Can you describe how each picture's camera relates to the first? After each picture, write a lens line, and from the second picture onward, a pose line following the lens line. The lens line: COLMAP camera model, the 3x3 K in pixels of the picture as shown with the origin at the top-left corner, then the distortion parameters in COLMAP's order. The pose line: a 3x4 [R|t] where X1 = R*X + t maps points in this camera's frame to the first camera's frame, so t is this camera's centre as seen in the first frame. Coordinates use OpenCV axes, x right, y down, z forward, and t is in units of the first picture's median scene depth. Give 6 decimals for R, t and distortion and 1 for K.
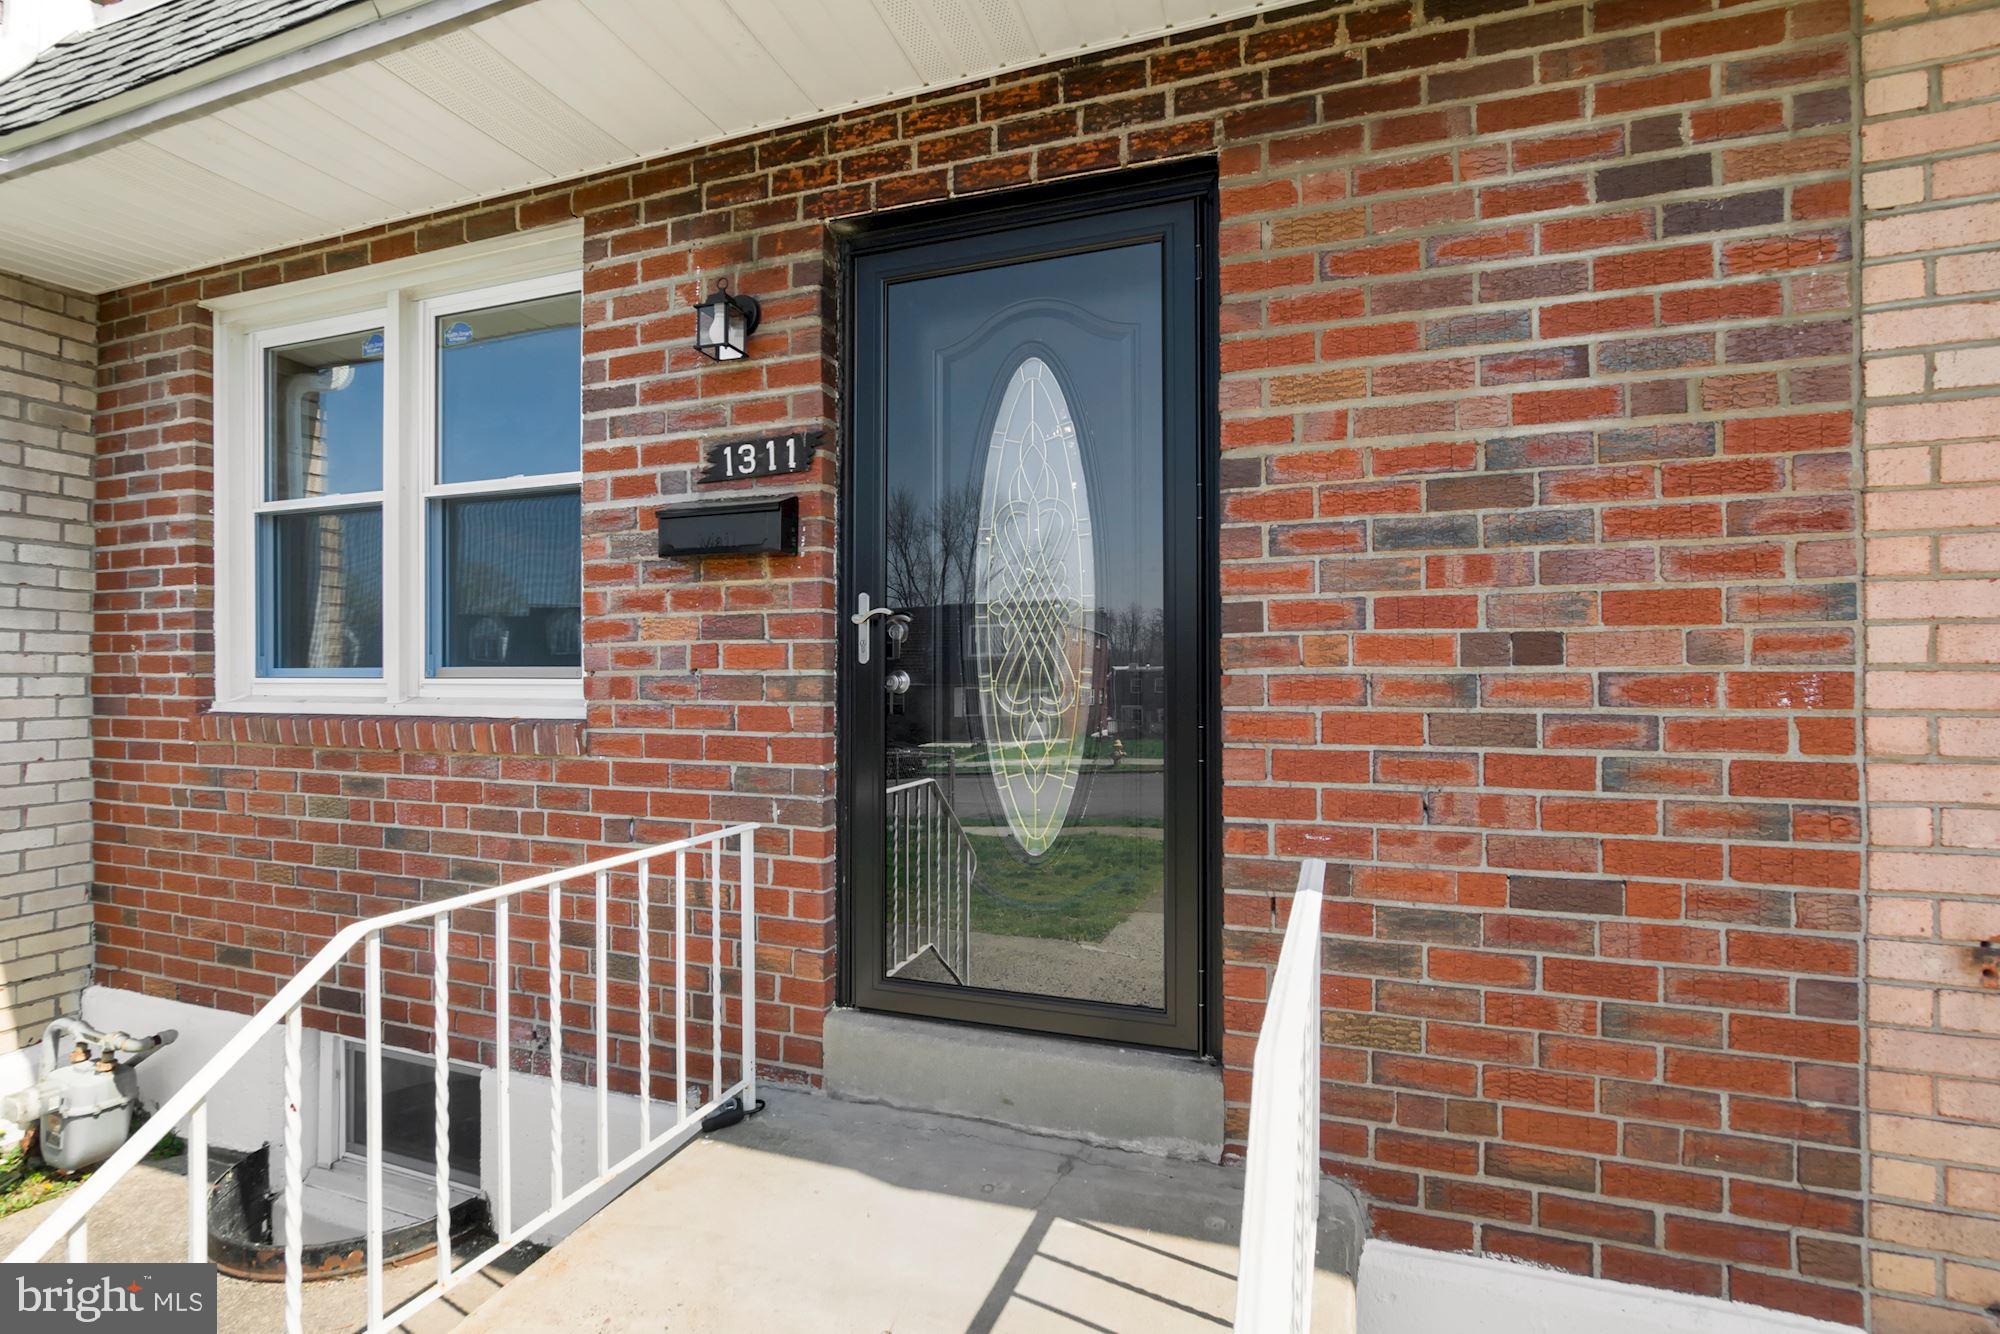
lens RADIAL K [[895.7, 0, 1000.0], [0, 895.7, 667.0], [0, 0, 1]] dist [-0.023039, 0.007848]
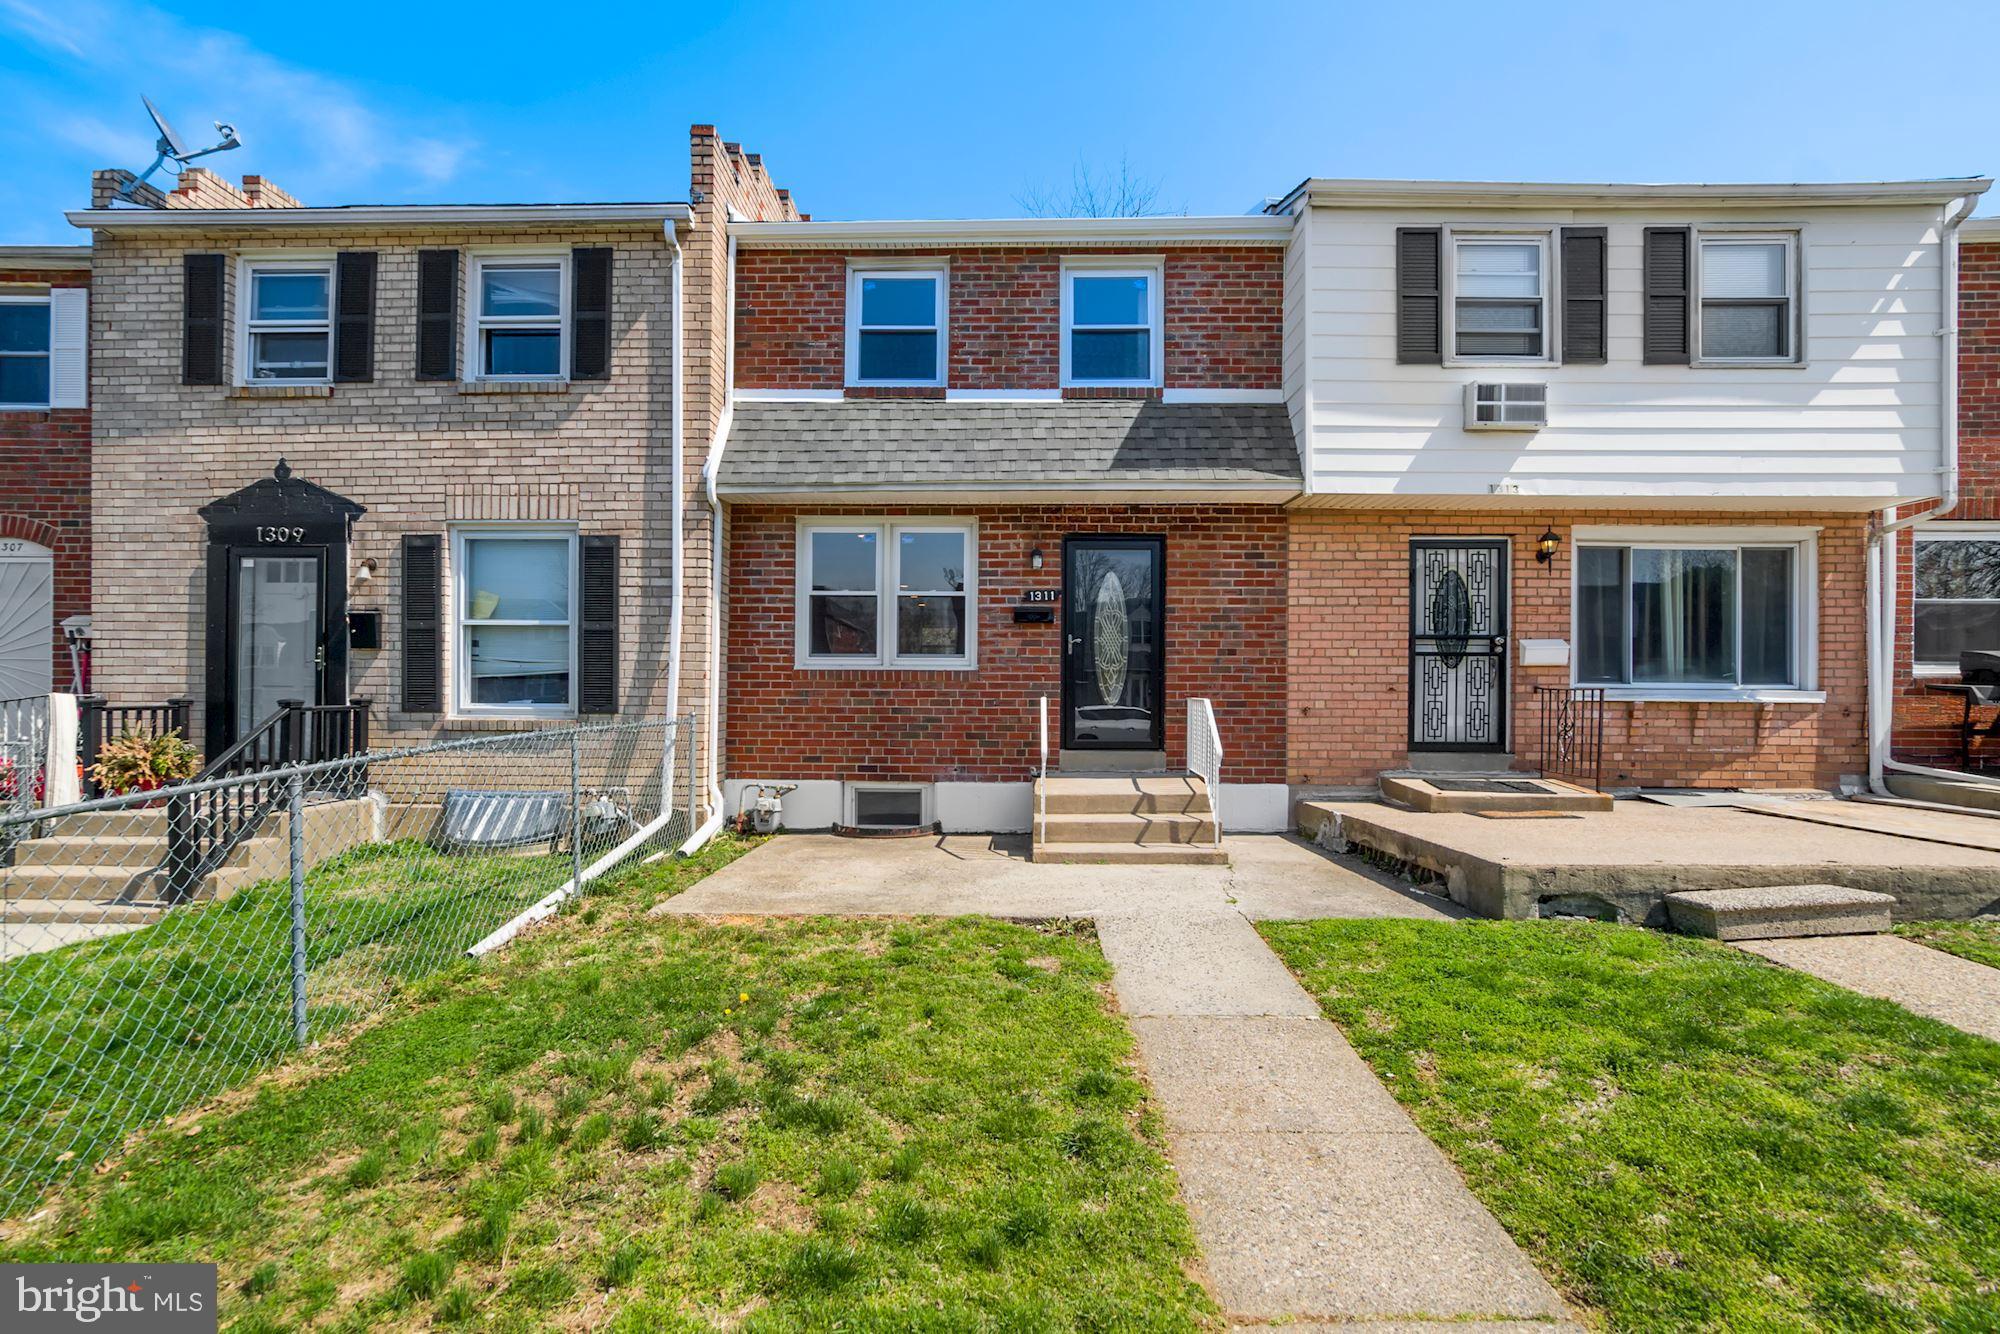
lens RADIAL K [[895.7, 0, 1000.0], [0, 895.7, 667.0], [0, 0, 1]] dist [-0.023039, 0.007848]
pose [[0.945763, 0.004232, 0.324829, -1.889806], [-0.008388, 0.999900, 0.011395, 0.012311], [-0.324748, -0.013502, 0.945704, -2.779336]]
